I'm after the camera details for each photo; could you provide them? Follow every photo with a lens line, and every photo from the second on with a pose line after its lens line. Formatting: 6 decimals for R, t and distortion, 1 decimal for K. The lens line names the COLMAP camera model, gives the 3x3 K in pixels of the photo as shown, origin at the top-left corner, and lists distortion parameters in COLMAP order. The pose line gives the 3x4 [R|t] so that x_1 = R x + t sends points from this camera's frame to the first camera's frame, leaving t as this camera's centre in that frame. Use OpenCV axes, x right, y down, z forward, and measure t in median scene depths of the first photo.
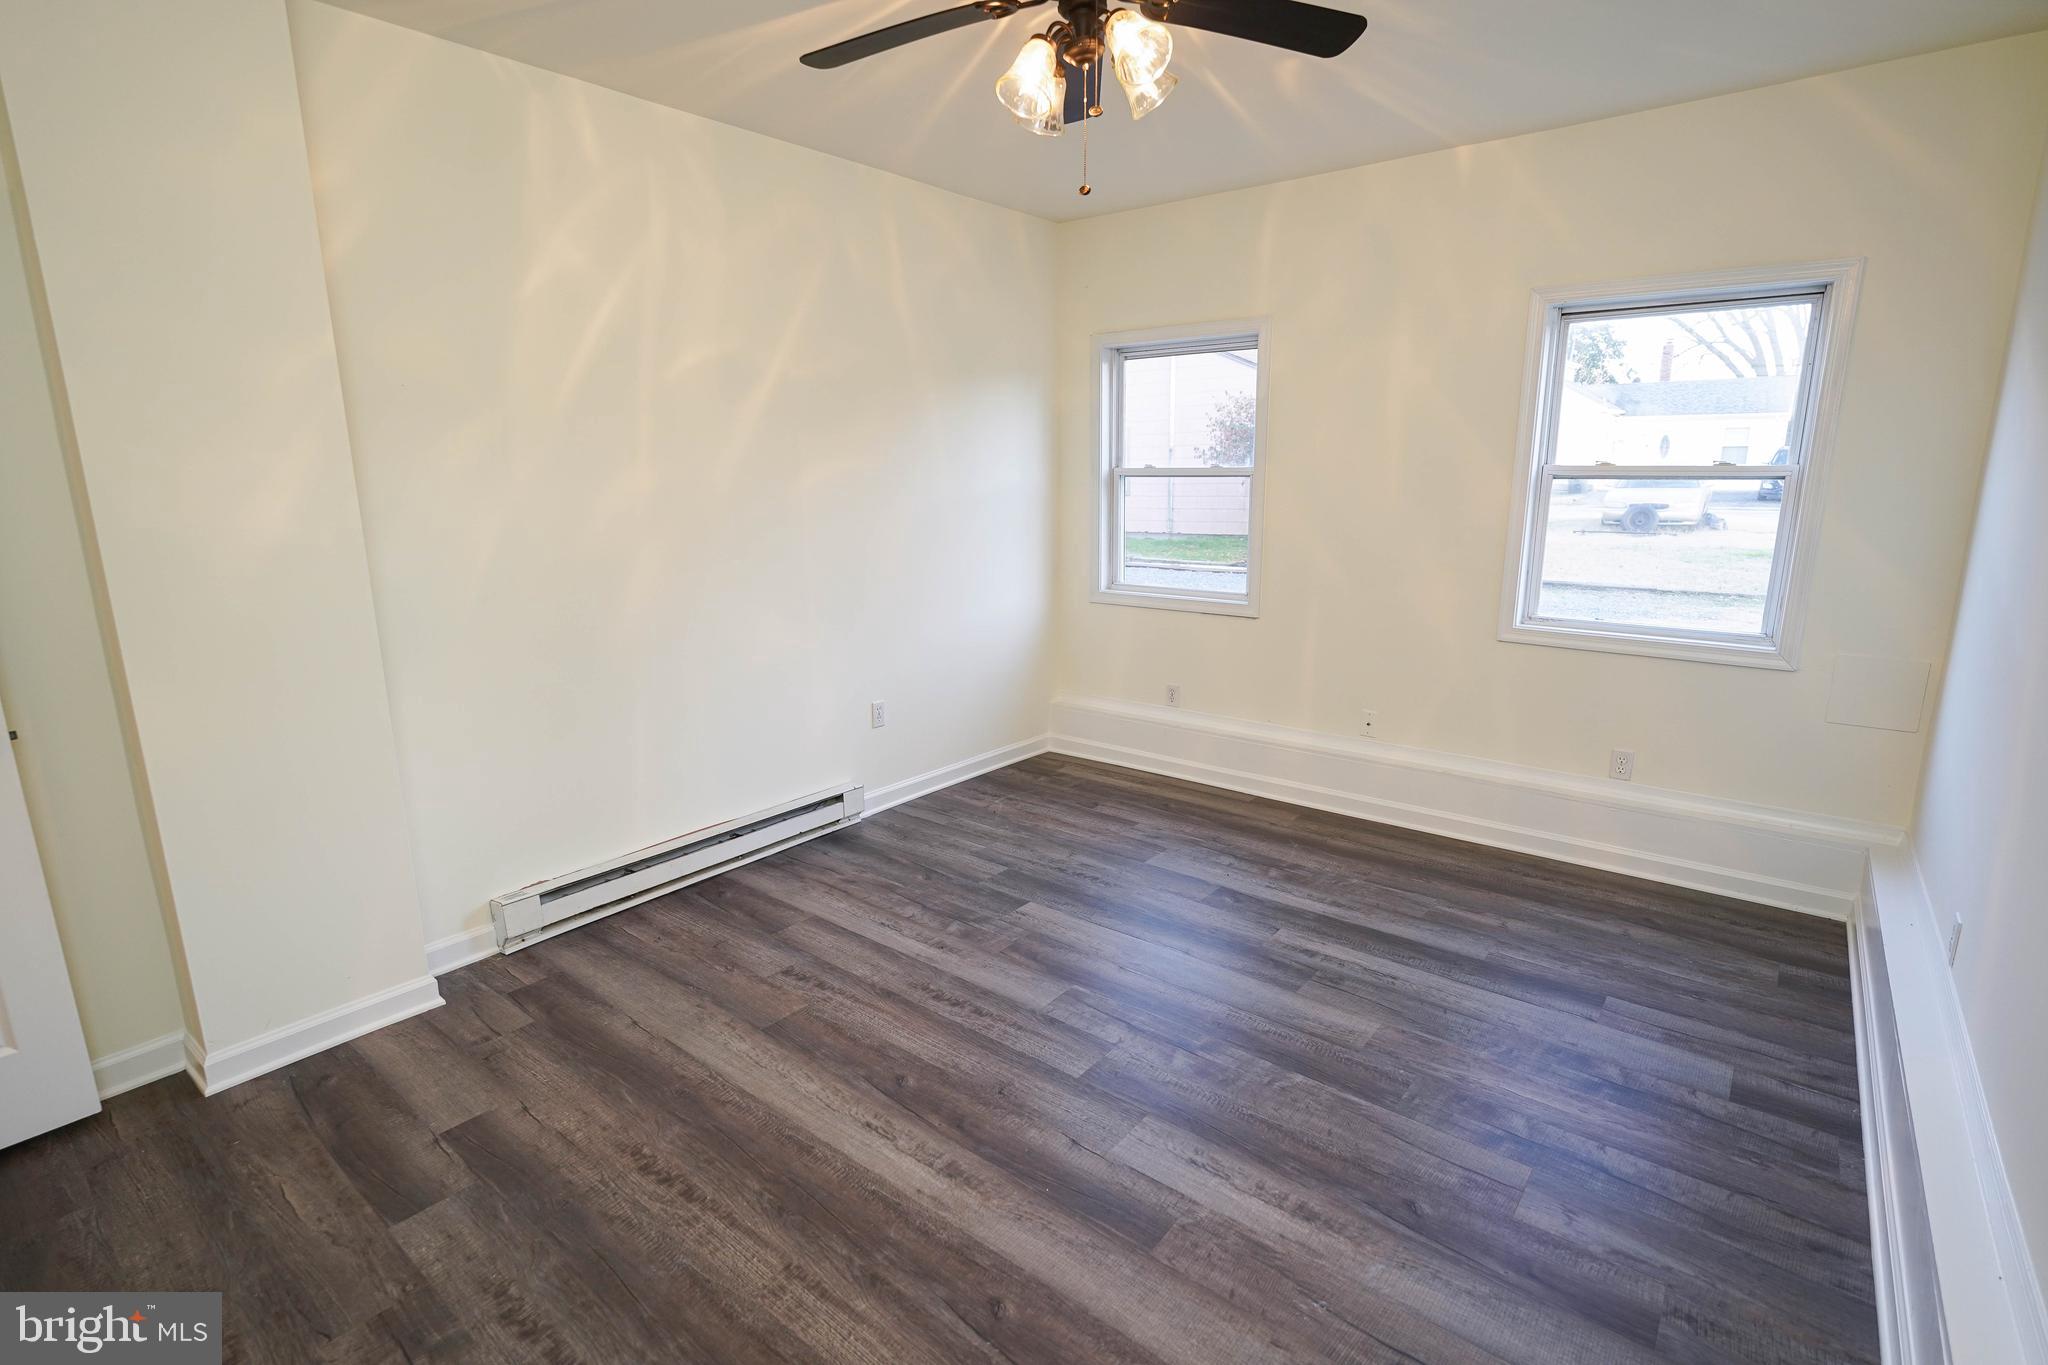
lens RADIAL K [[990.0, 0, 984.3], [0, 990.0, 677.5], [0, 0, 1]] dist [-0.012029, 0.000956]
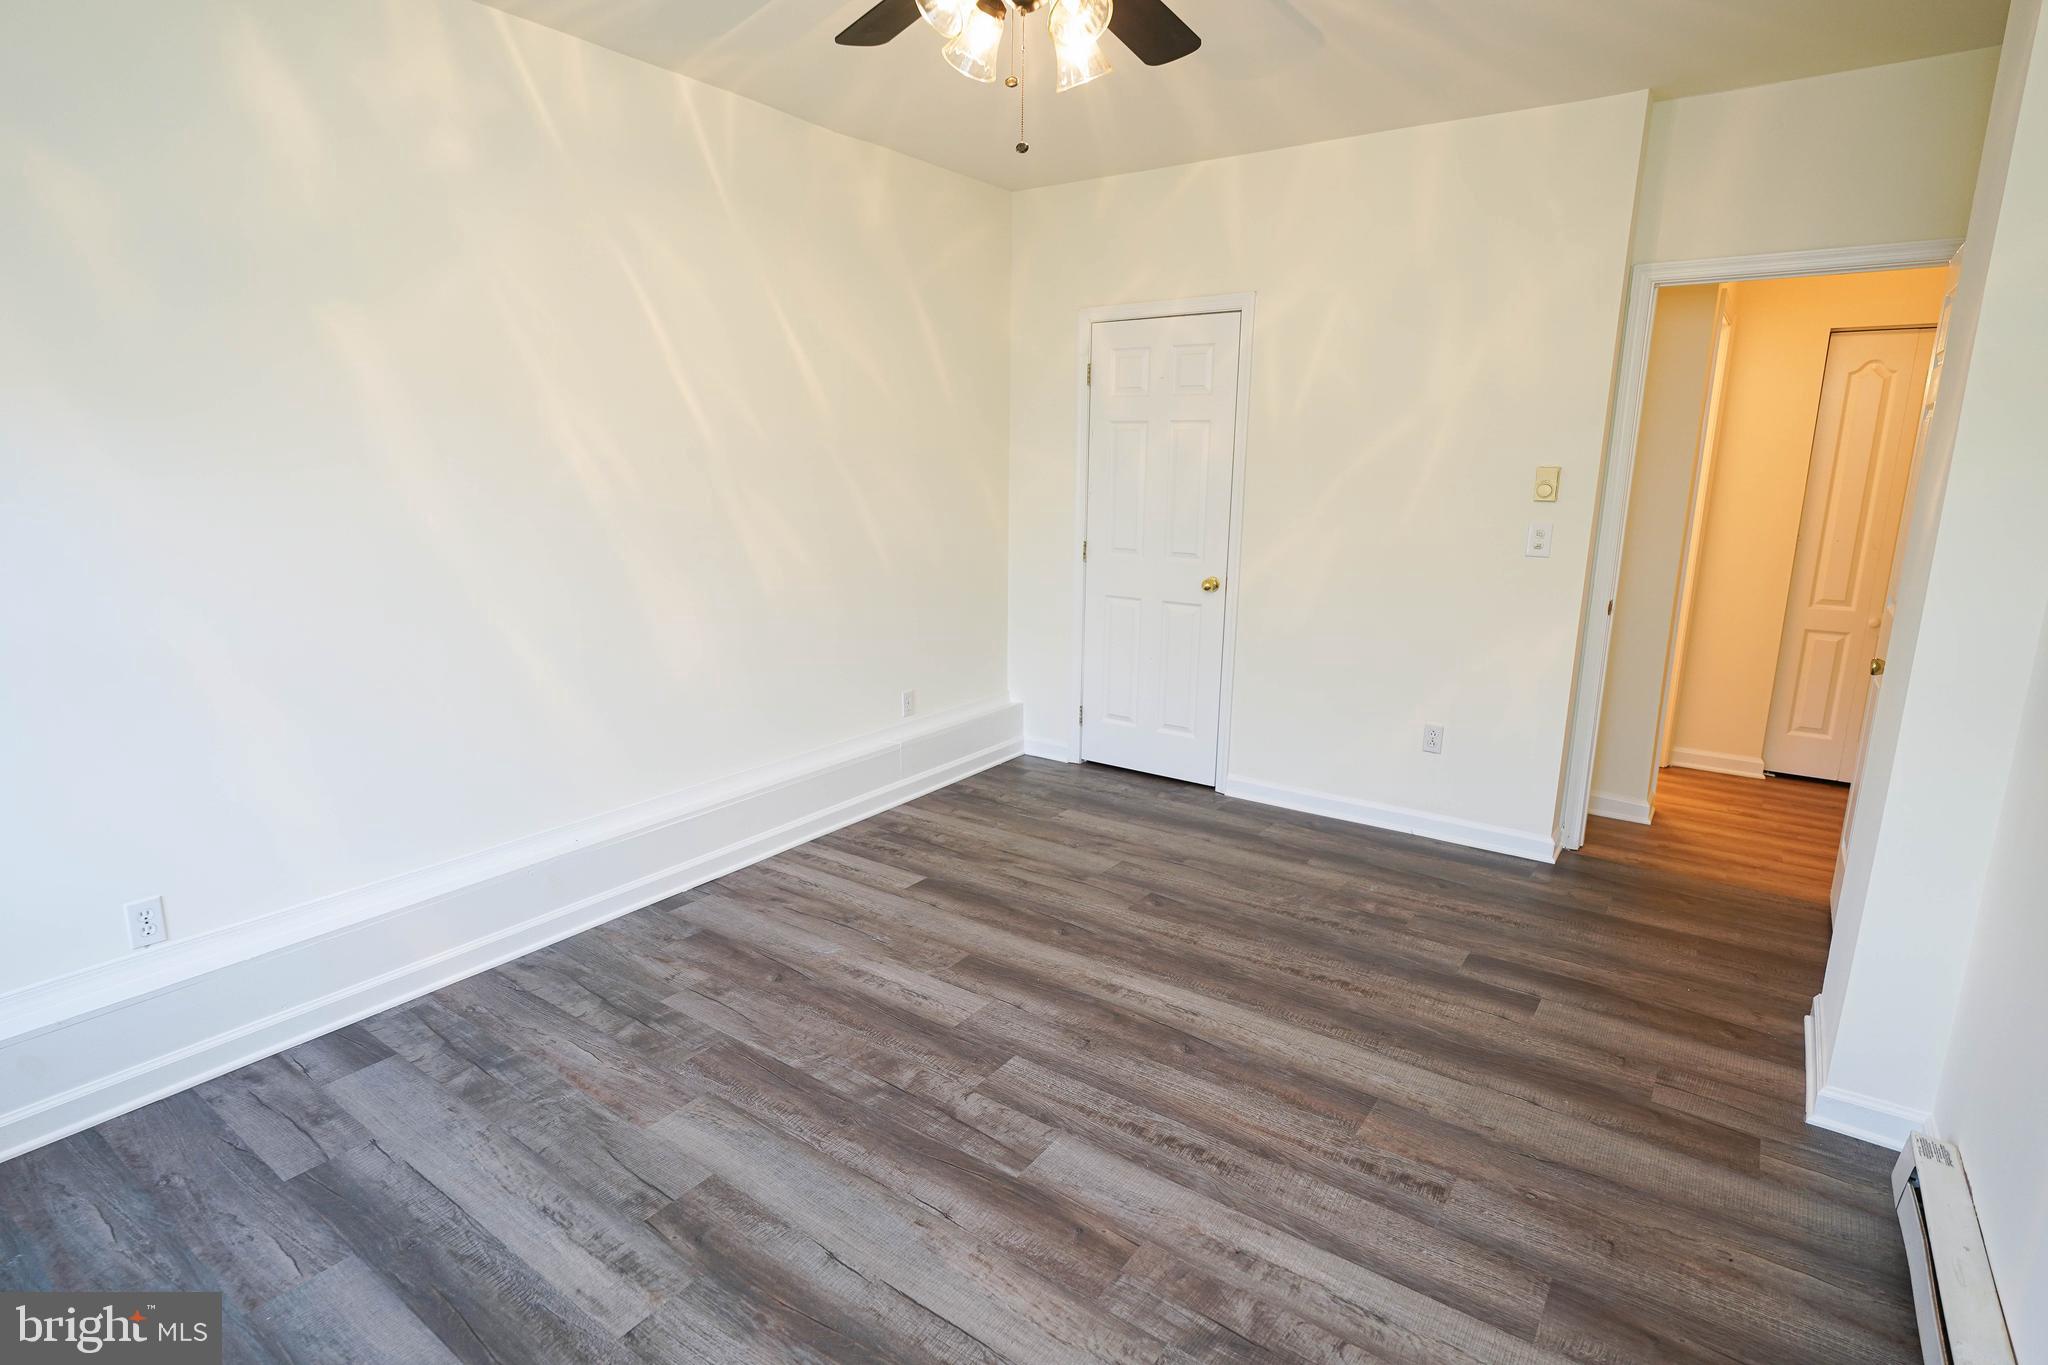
lens RADIAL K [[1051.4, 0, 974.5], [0, 1051.4, 673.1], [0, 0, 1]] dist [-0.005622, -0.000424]
pose [[-0.999017, 0.012753, -0.042466, 0.147336], [-0.005573, 0.914035, 0.405598, -0.323365], [0.043988, 0.405436, -0.913065, 1.518976]]
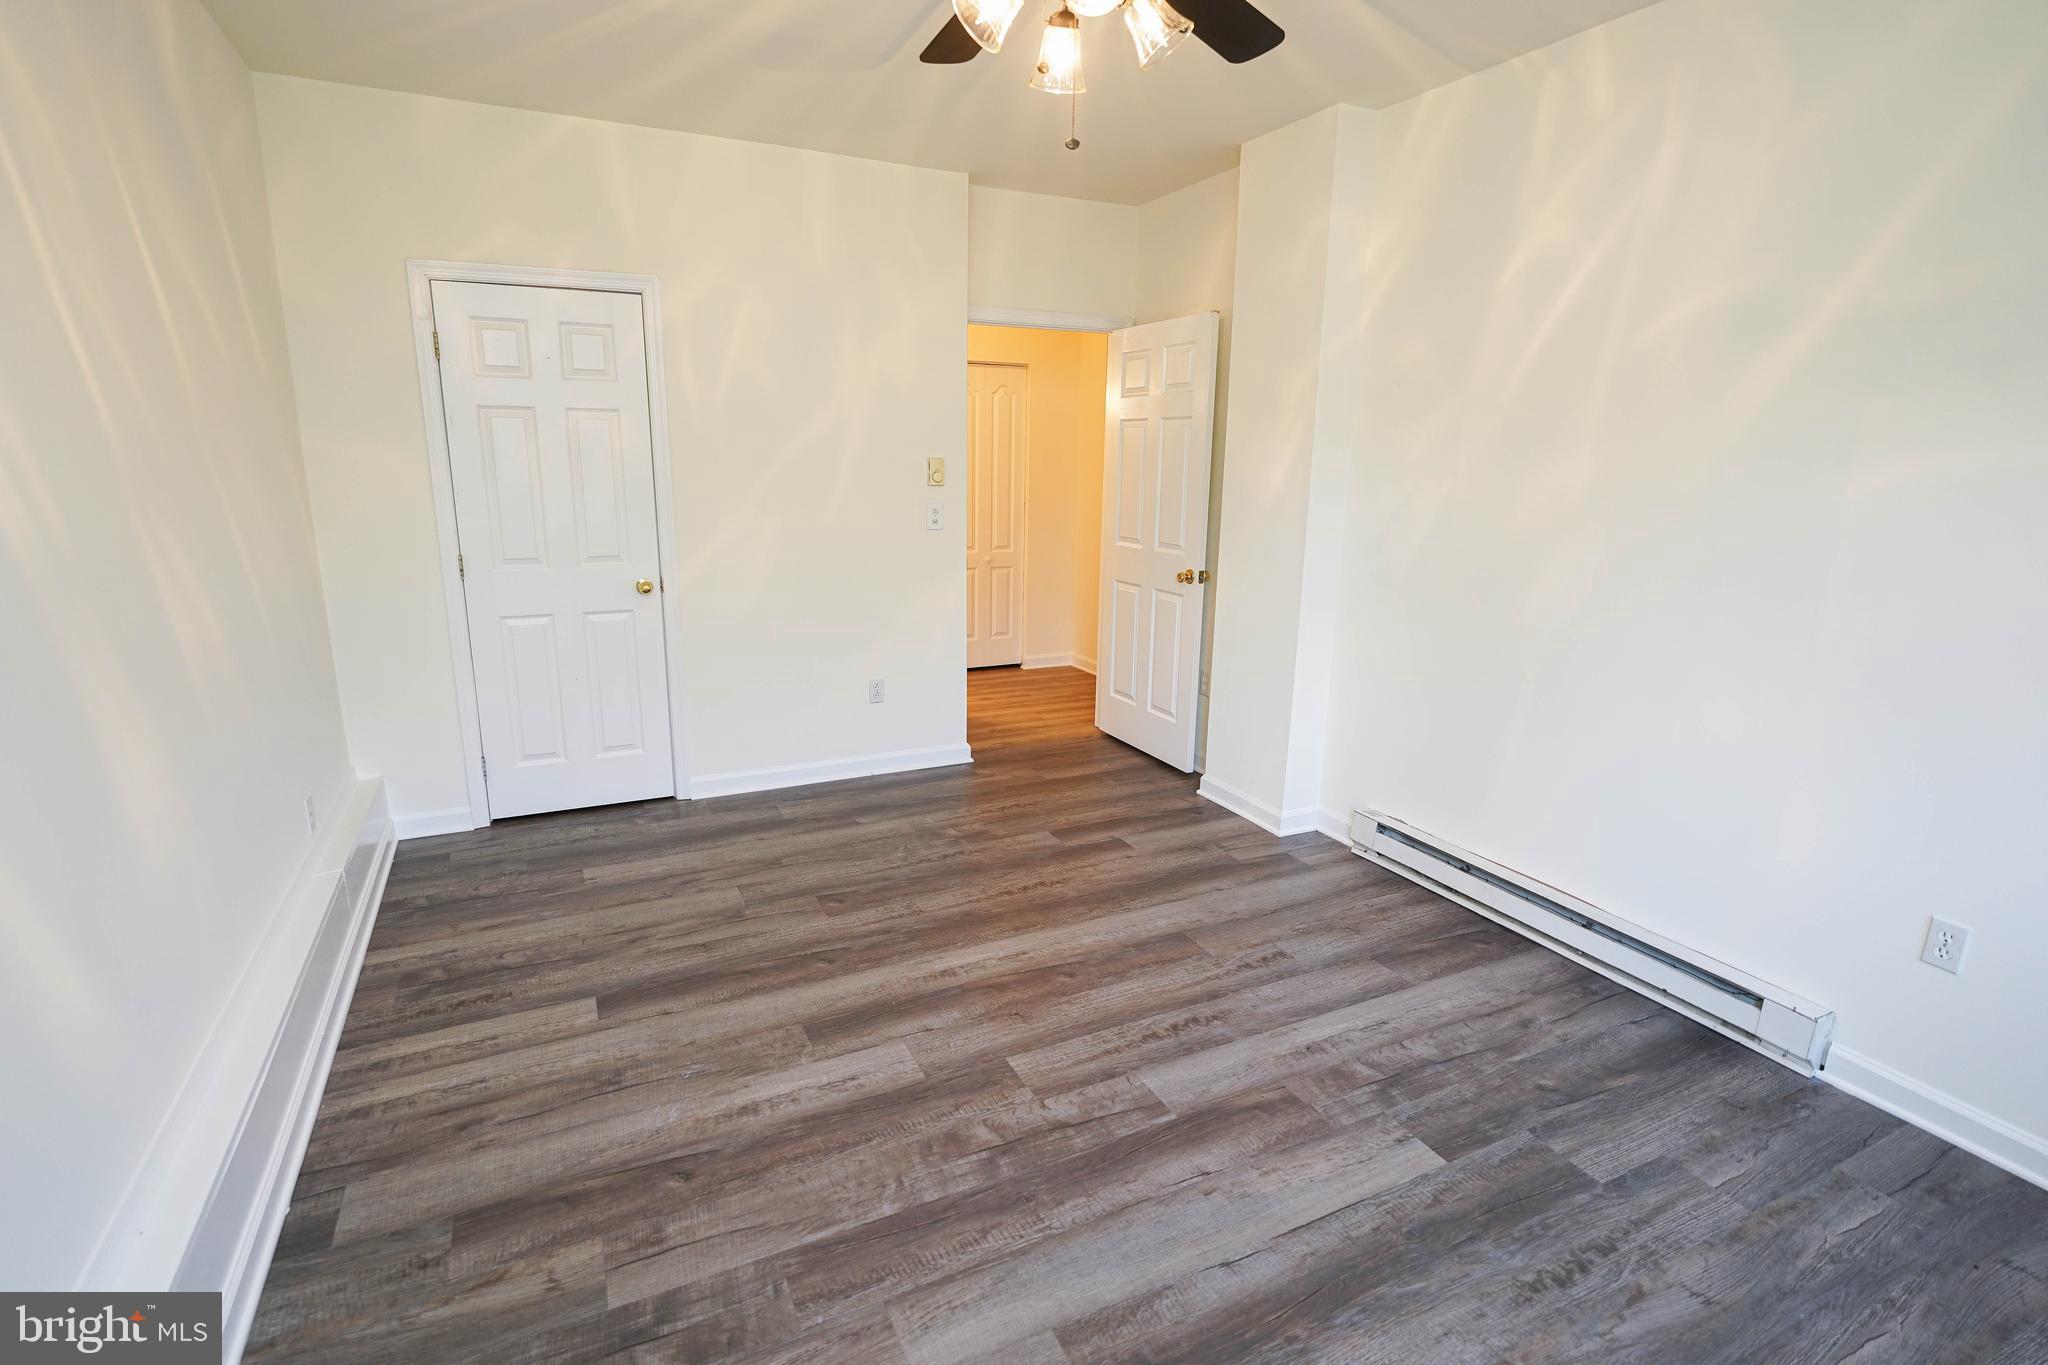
lens RADIAL K [[990.0, 0, 1026.5], [0, 990.0, 678.6], [0, 0, 1]] dist [-0.012029, 0.000956]
pose [[-0.412616, 0.209559, -0.886472, 0.748918], [-0.198072, 0.929251, 0.311866, -0.227990], [0.889110, 0.304267, -0.341915, 1.039438]]
